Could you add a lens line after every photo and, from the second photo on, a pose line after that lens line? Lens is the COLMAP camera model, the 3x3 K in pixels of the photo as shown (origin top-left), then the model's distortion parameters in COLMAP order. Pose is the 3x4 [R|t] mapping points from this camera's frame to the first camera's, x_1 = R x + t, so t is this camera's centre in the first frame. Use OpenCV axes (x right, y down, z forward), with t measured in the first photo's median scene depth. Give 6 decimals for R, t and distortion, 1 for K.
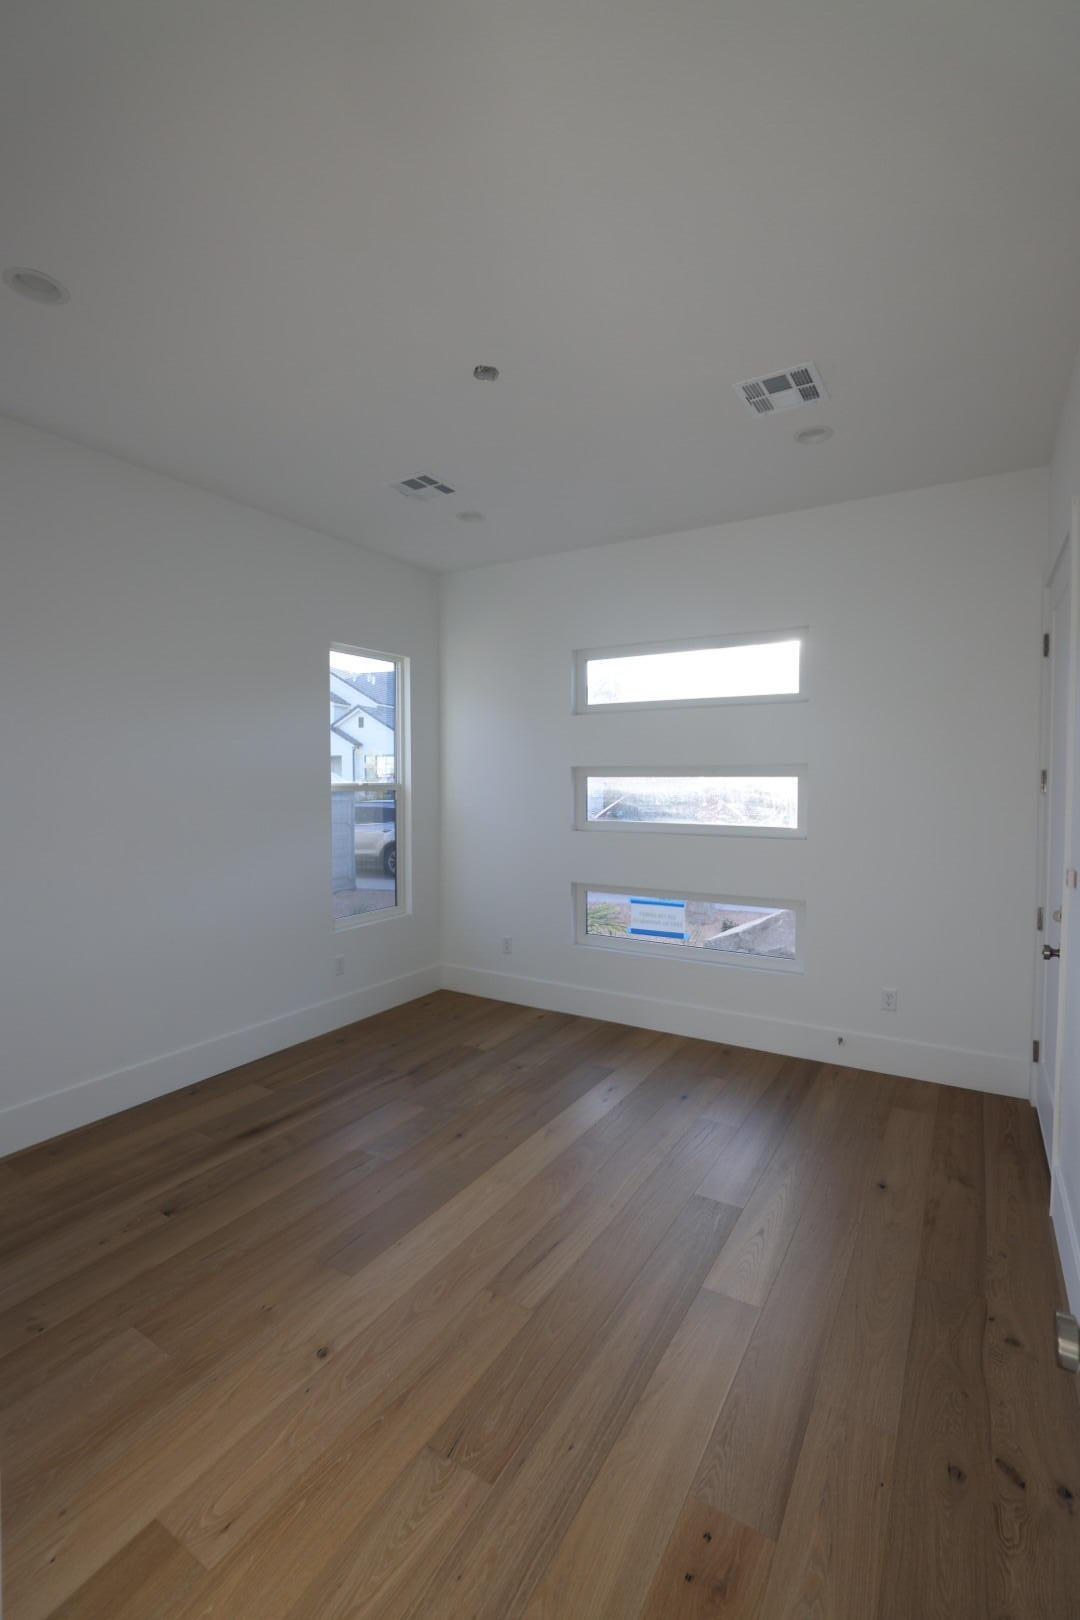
lens RADIAL K [[712.8, 0, 540.0], [0, 712.8, 810.0], [0, 0, 1]] dist [-0.033772, 0.009798]
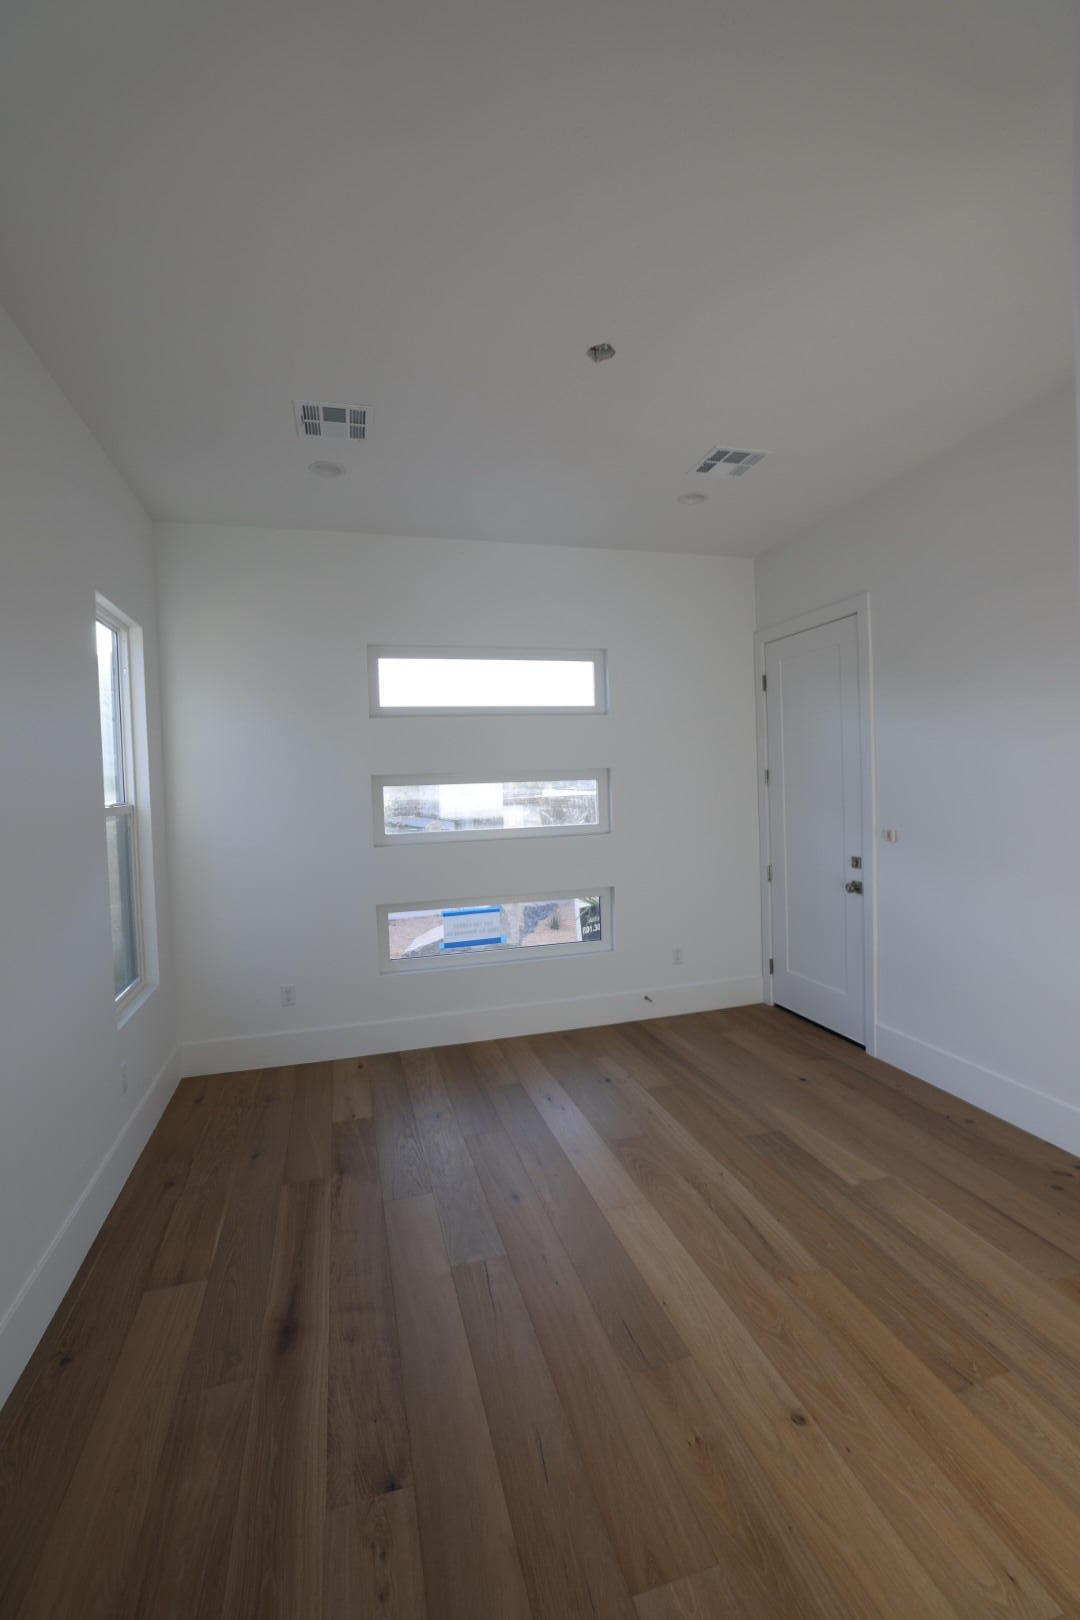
lens RADIAL K [[712.8, 0, 540.0], [0, 712.8, 810.0], [0, 0, 1]] dist [-0.033772, 0.009798]
pose [[0.675886, -0.048418, 0.735414, -0.573937], [0.063761, 0.997940, 0.007103, -0.012737], [-0.734243, 0.042090, 0.677581, 0.303420]]
